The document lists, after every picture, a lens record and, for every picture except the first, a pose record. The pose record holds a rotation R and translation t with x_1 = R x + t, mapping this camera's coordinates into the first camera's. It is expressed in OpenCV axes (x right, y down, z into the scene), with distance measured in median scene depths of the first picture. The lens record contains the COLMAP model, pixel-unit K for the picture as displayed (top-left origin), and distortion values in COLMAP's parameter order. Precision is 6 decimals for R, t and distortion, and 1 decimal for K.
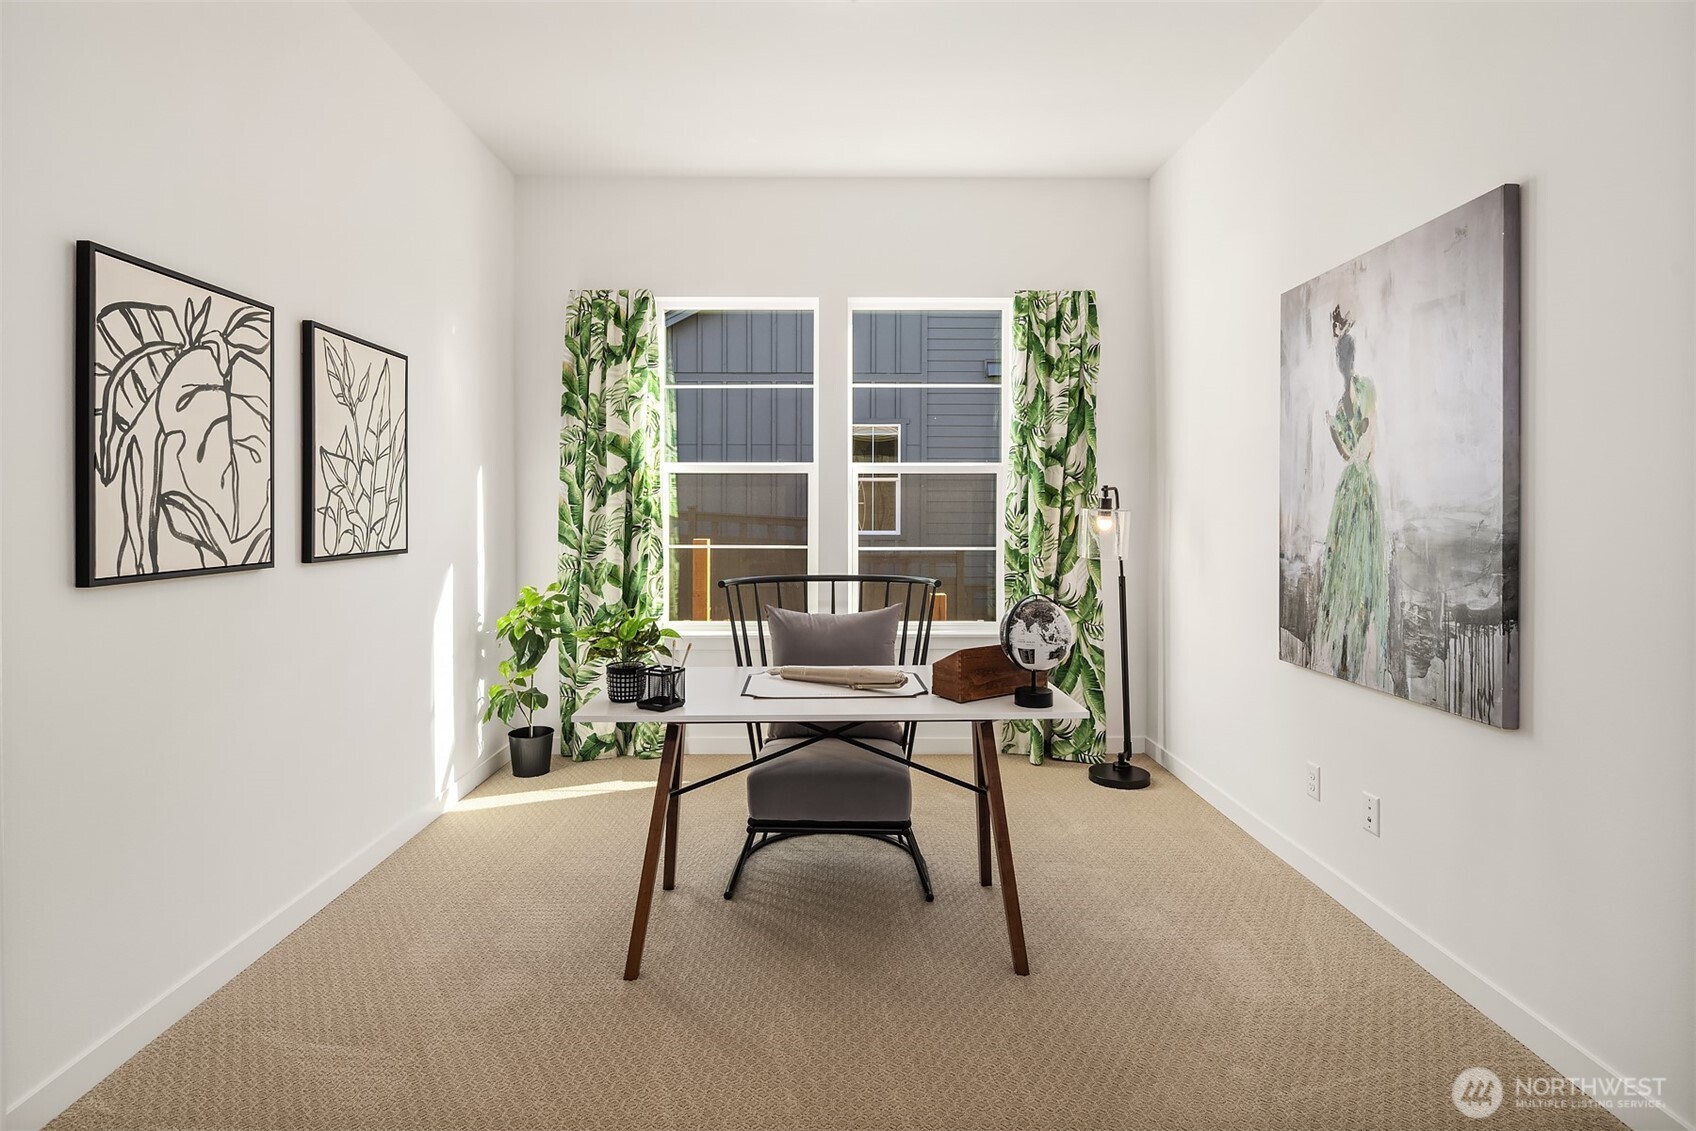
lens RADIAL K [[841.4, 0, 842.0], [0, 841.4, 510.5], [0, 0, 1]] dist [-0.001340, -0.000974]
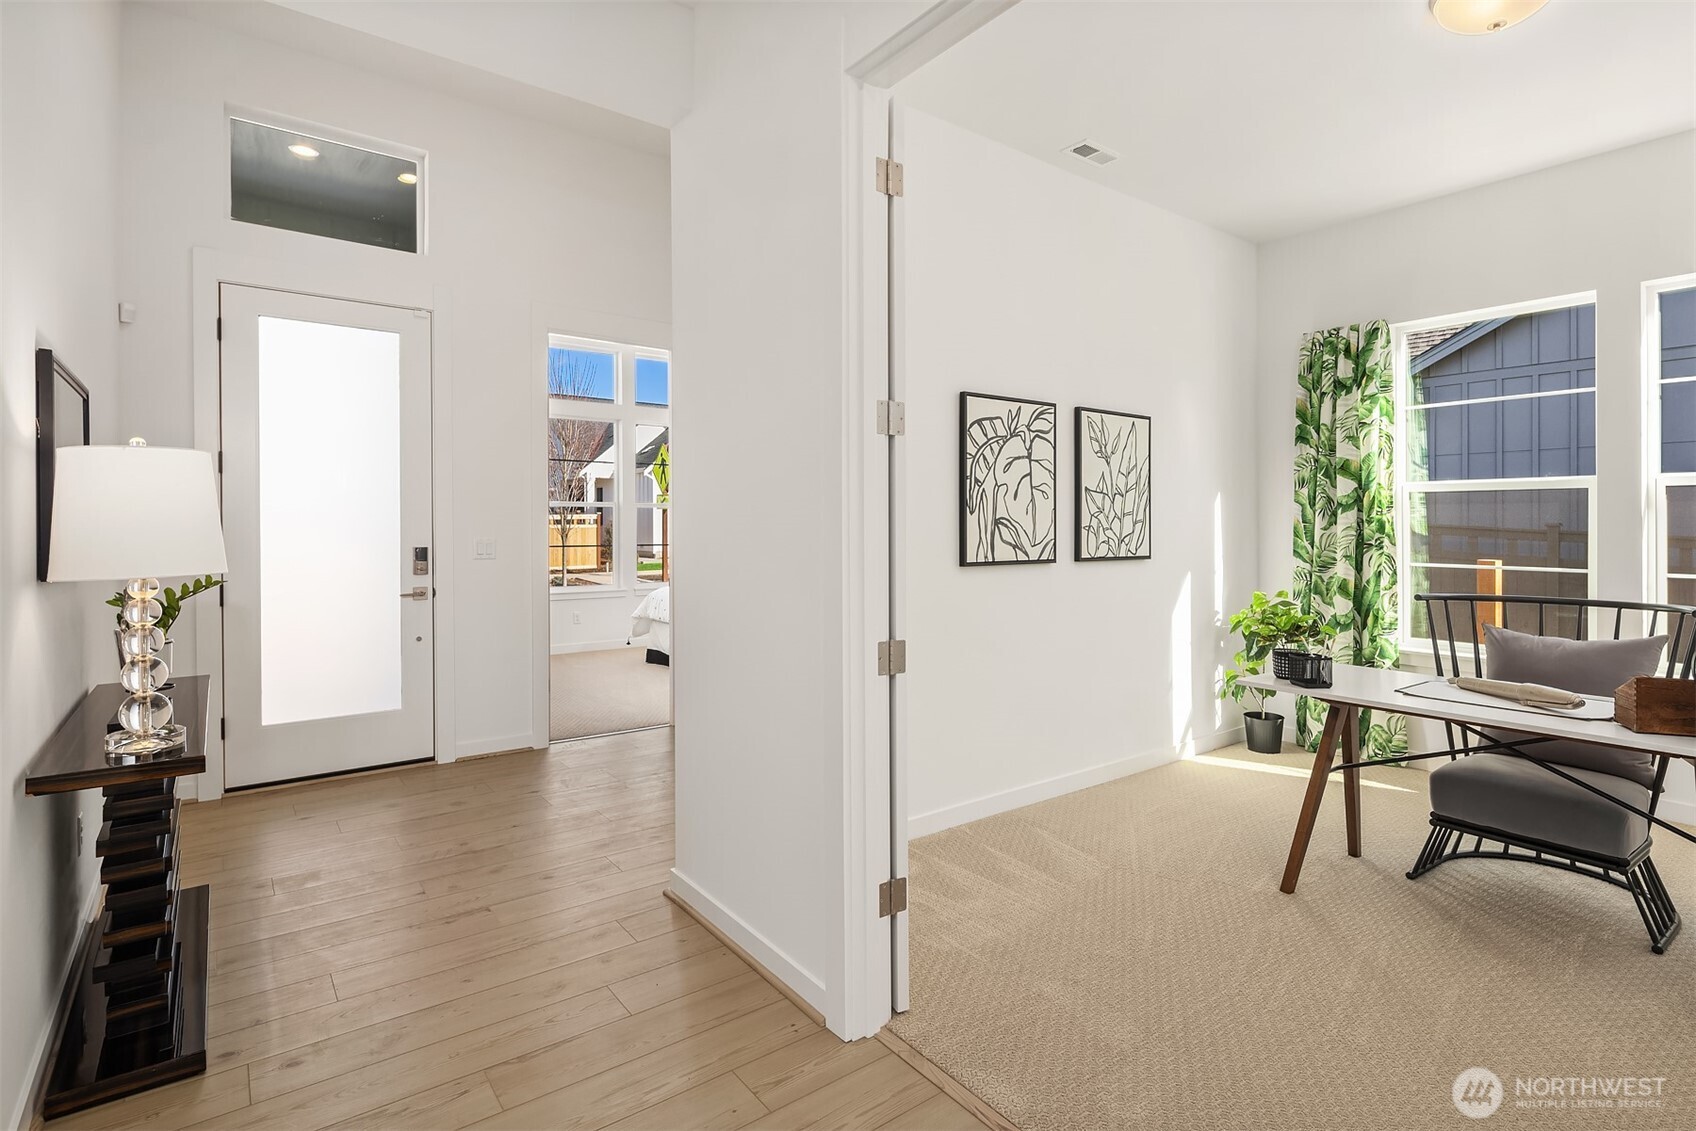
lens RADIAL K [[841.4, 0, 842.0], [0, 841.4, 510.5], [0, 0, 1]] dist [-0.001340, -0.000974]
pose [[0.591706, -0.014392, -0.806025, 0.245408], [-0.002939, 0.999795, -0.020009, -0.000035], [0.806148, 0.014209, 0.591543, -0.187169]]
